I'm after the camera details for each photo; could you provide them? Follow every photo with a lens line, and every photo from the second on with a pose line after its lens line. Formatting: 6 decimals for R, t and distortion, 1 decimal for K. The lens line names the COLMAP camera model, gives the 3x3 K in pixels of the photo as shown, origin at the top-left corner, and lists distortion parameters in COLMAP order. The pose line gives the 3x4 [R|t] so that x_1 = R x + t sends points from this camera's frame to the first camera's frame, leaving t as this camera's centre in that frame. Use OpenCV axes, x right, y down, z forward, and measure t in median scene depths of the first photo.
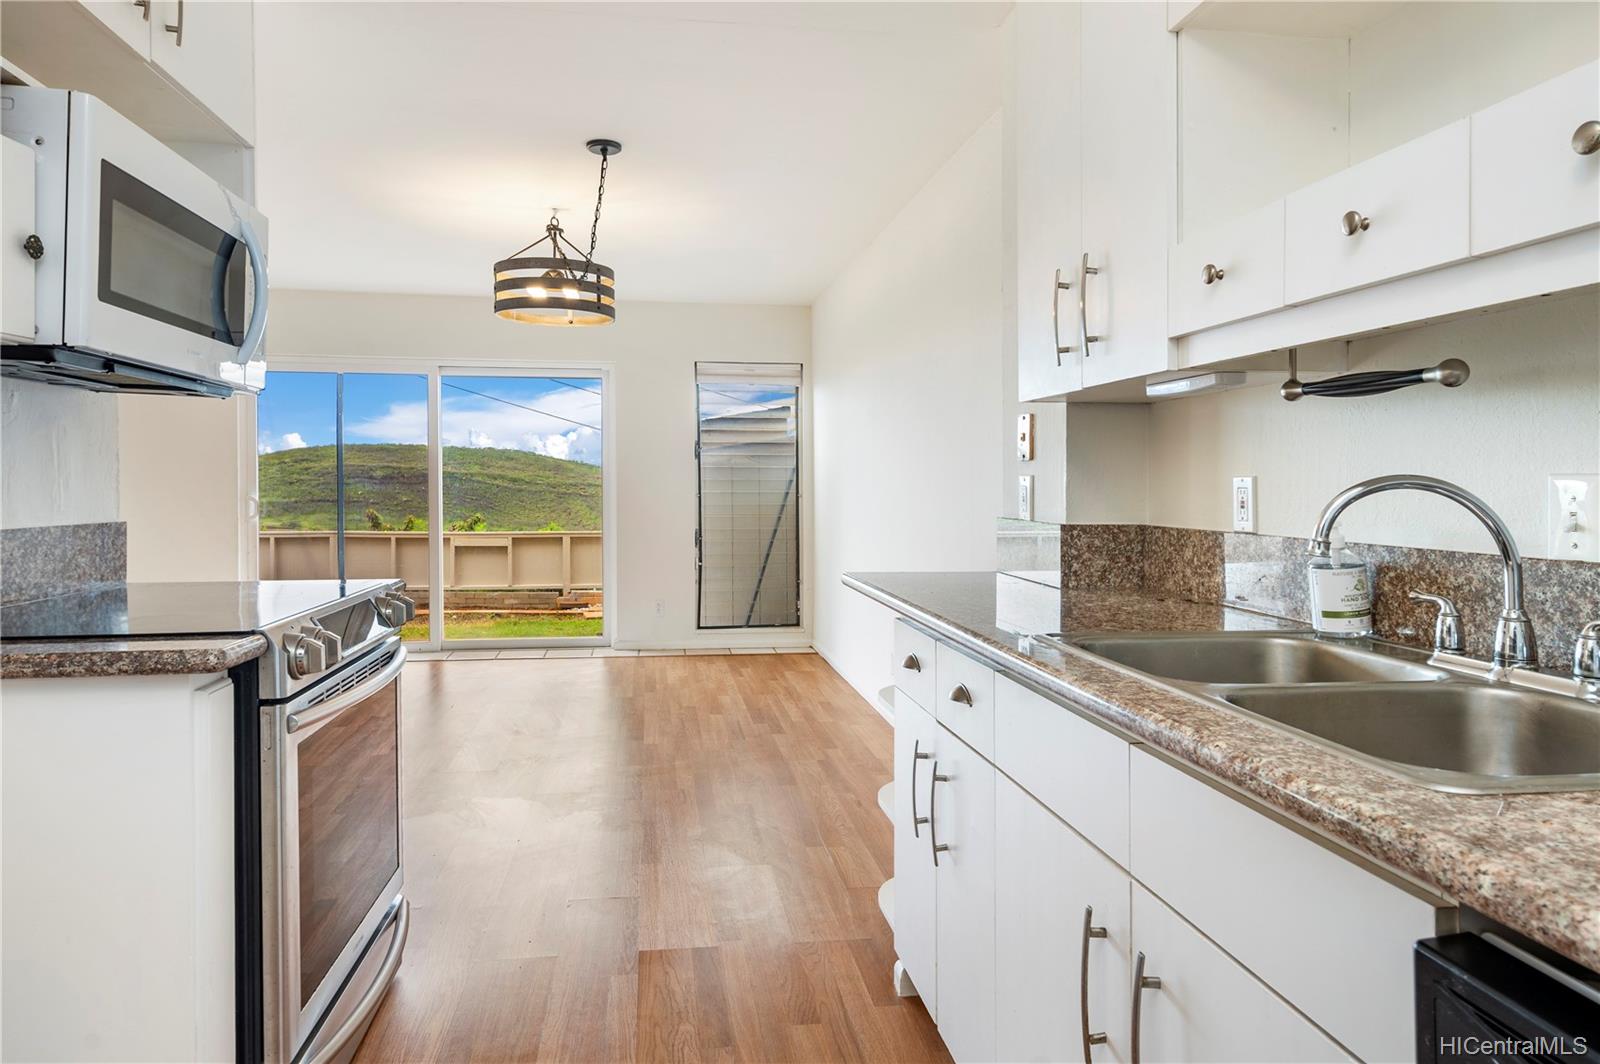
lens RADIAL K [[1002.1, 0, 800.0], [0, 1002.1, 532.0], [0, 0, 1]] dist [0.002154, -0.000155]
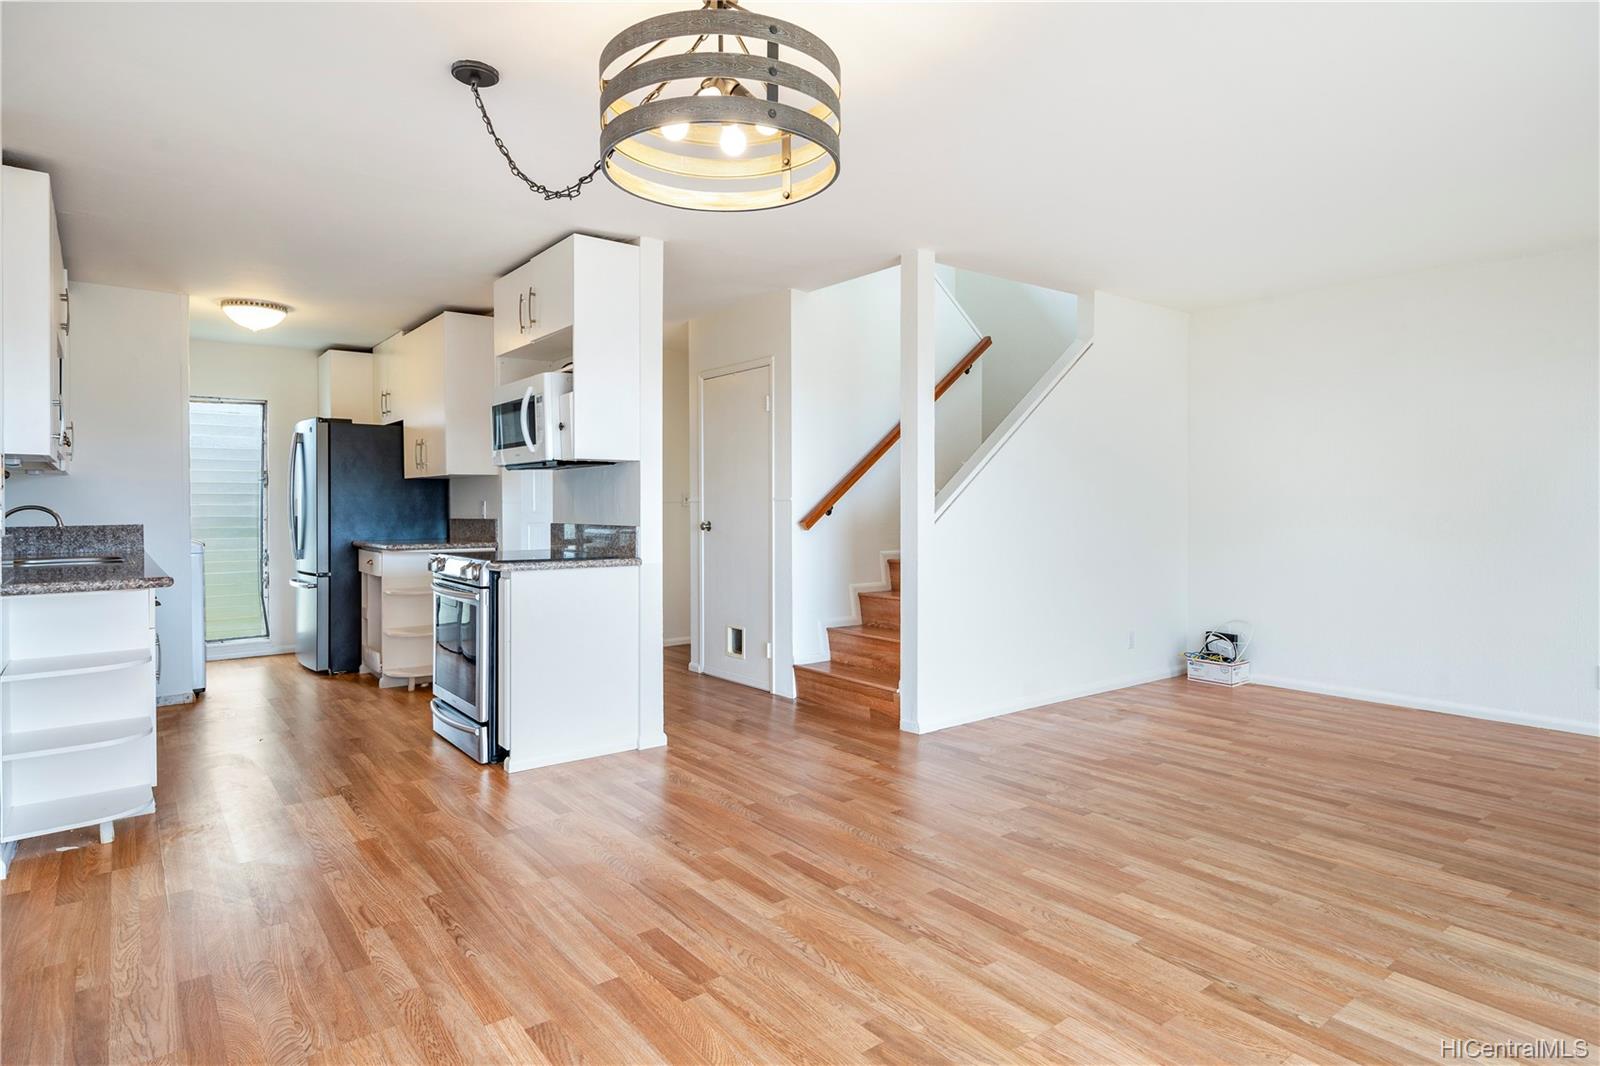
lens RADIAL K [[882.1, 0, 811.1], [0, 882.1, 513.0], [0, 0, 1]] dist [0.013569, -0.002171]
pose [[-0.868720, 0.005567, -0.495272, -0.046578], [-0.022209, 0.998493, 0.050179, -0.050731], [0.494805, 0.054591, -0.867287, 1.038436]]
